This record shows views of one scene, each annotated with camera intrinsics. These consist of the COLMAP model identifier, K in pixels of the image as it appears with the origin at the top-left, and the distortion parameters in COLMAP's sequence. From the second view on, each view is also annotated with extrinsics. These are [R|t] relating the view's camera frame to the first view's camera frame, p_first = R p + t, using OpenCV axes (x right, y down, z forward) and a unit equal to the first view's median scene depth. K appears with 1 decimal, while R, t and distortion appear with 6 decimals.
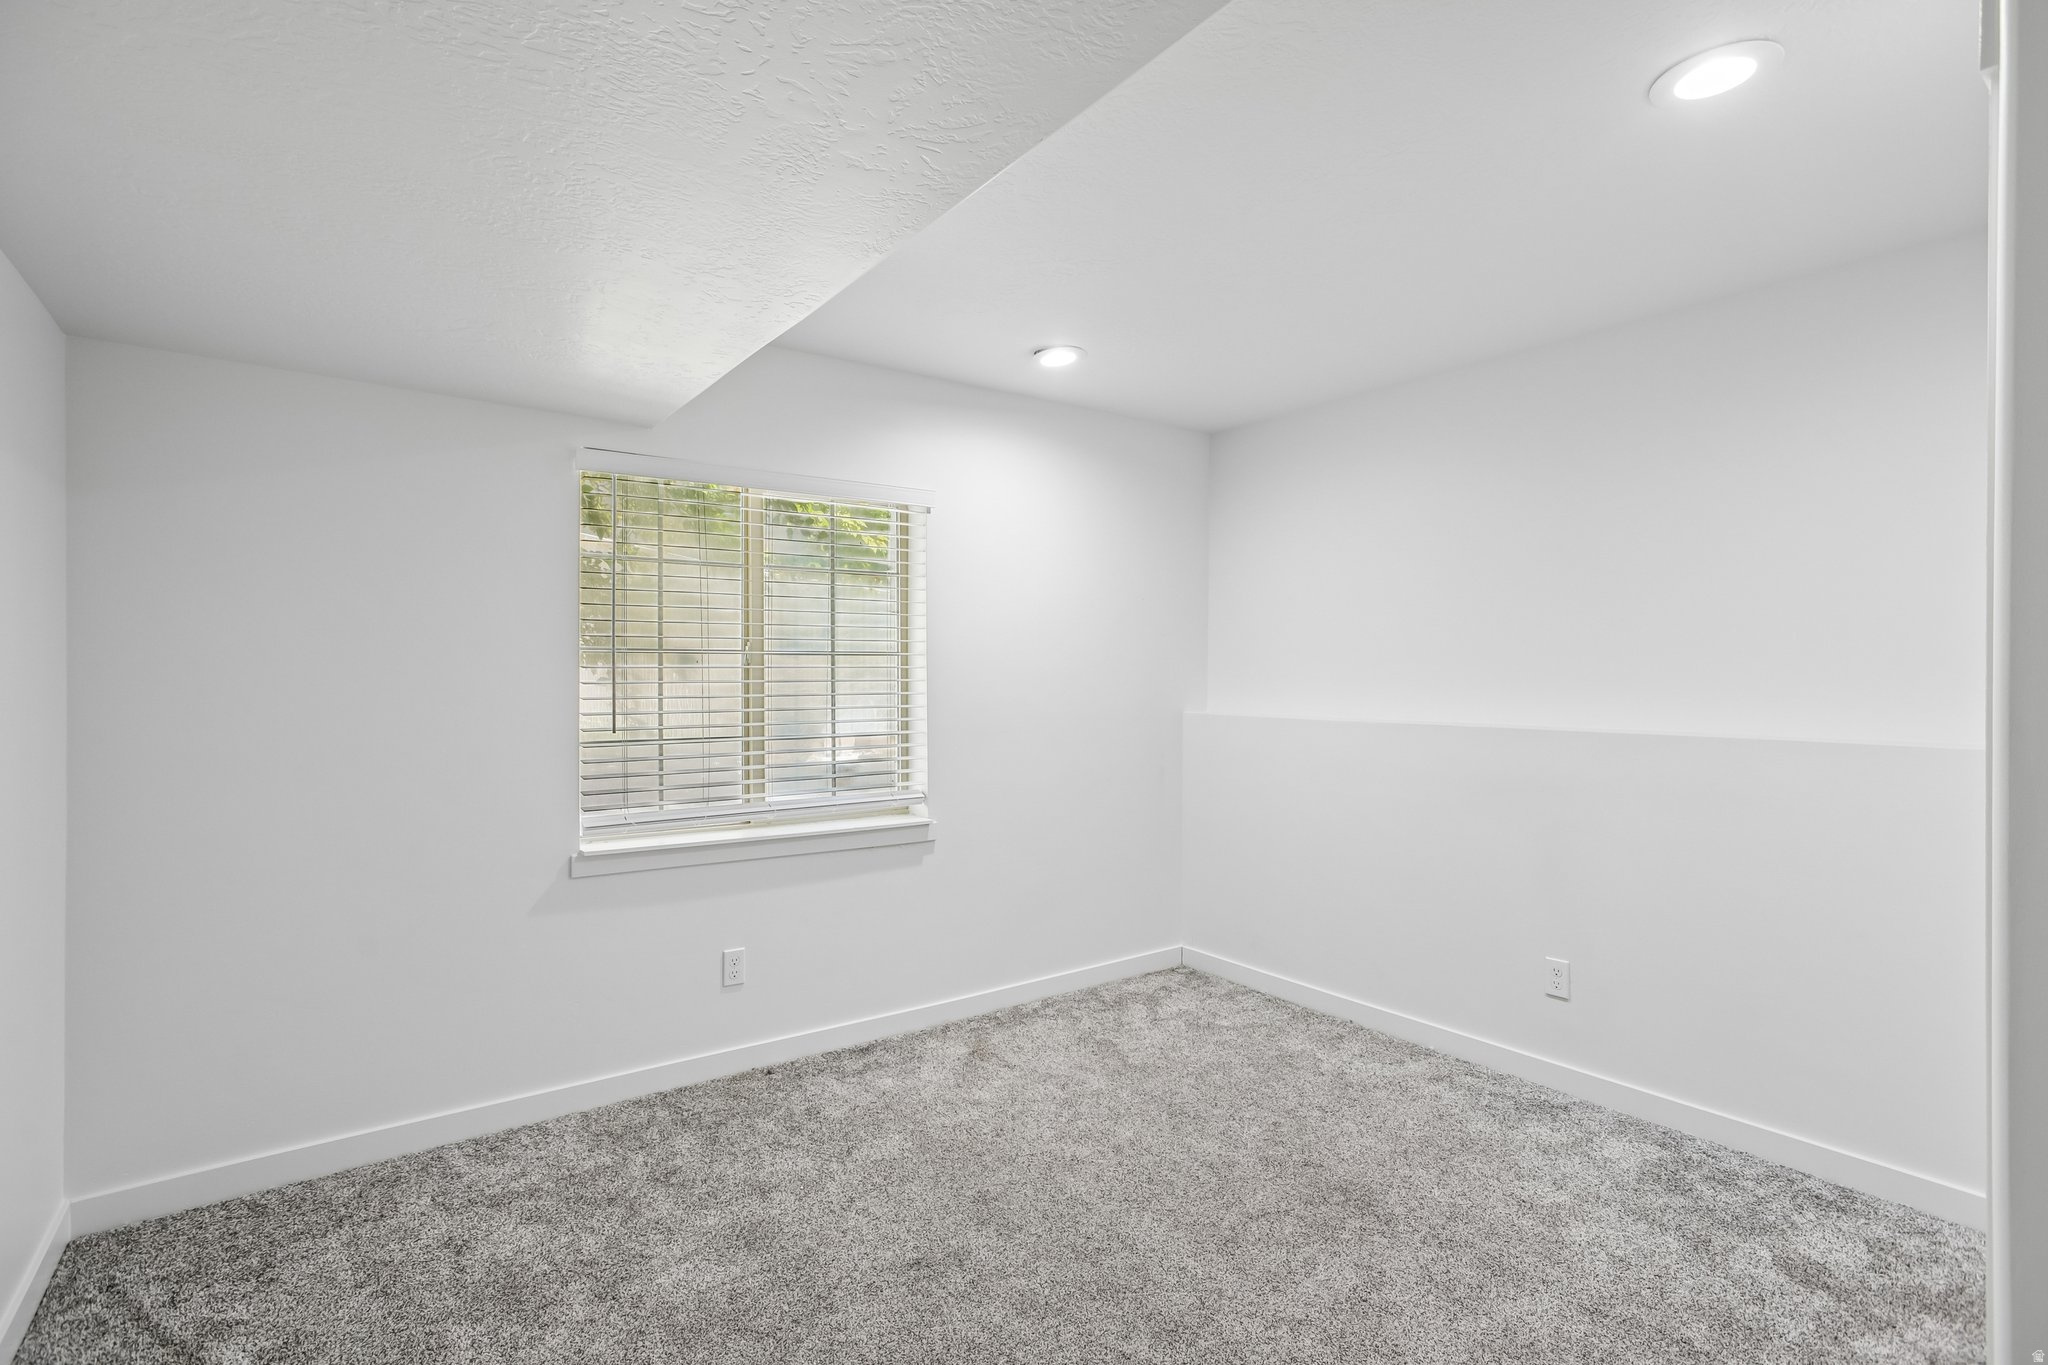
lens RADIAL K [[962.6, 0, 1020.7], [0, 962.6, 670.4], [0, 0, 1]] dist [-0.016302, 0.000444]
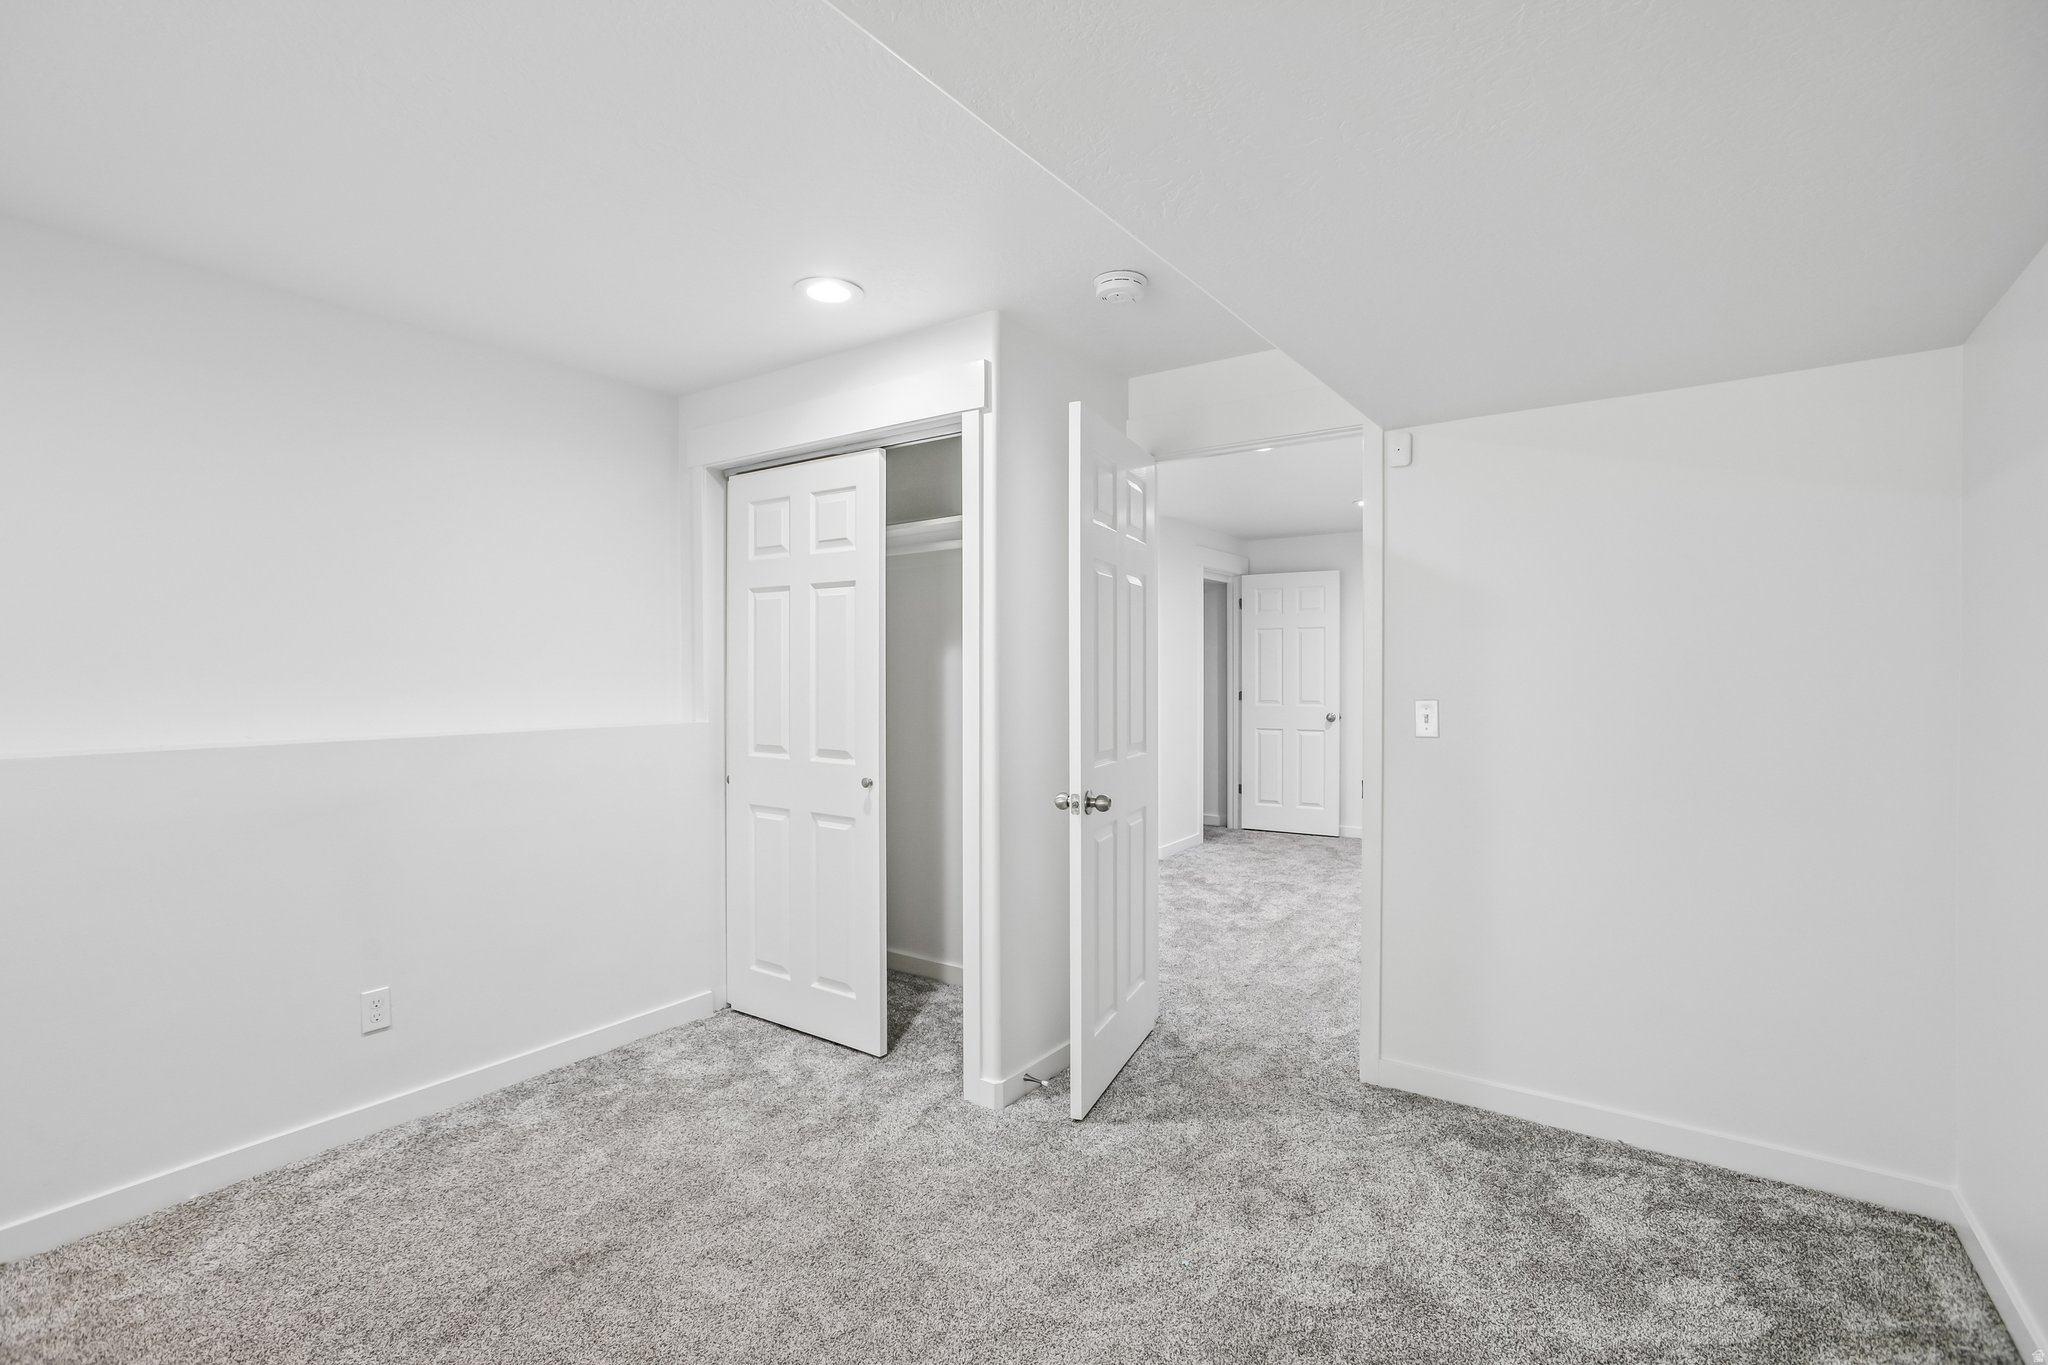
lens RADIAL K [[962.6, 0, 1020.7], [0, 962.6, 670.4], [0, 0, 1]] dist [-0.016302, 0.000444]
pose [[-0.339534, 0.000669, 0.940593, -0.565641], [0.000186, 1.000000, -0.000644, -0.004361], [-0.940594, -0.000044, -0.339534, 0.806043]]
